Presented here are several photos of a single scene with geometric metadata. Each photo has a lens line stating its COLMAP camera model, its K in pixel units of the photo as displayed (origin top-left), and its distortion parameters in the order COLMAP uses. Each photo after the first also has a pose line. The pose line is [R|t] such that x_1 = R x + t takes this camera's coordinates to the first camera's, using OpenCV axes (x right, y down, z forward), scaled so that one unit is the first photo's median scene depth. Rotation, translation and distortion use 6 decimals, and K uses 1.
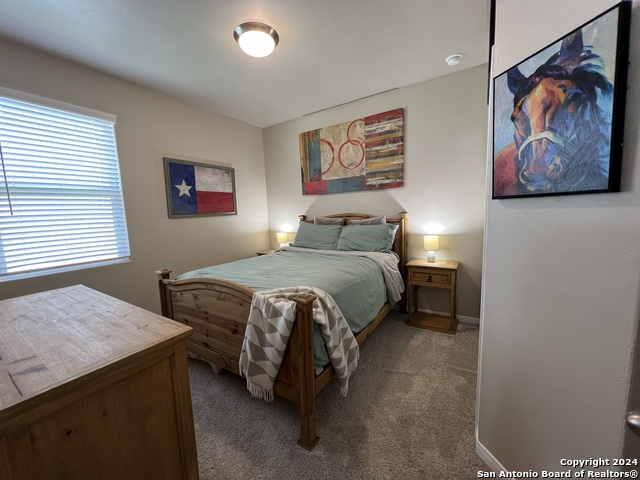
lens RADIAL K [[256.6, 0, 319.4], [0, 256.6, 239.2], [0, 0, 1]] dist [-0.004144, -0.000262]
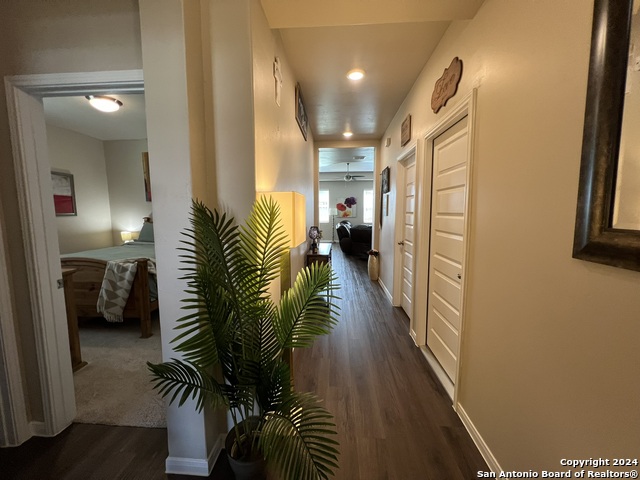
lens RADIAL K [[256.6, 0, 320.0], [0, 256.6, 240.2], [0, 0, 1]] dist [-0.004144, -0.000262]
pose [[0.874147, -0.018065, 0.485324, 0.163724], [0.023733, 0.999703, -0.005537, 0.110534], [-0.485080, 0.016358, 0.874317, -1.231086]]
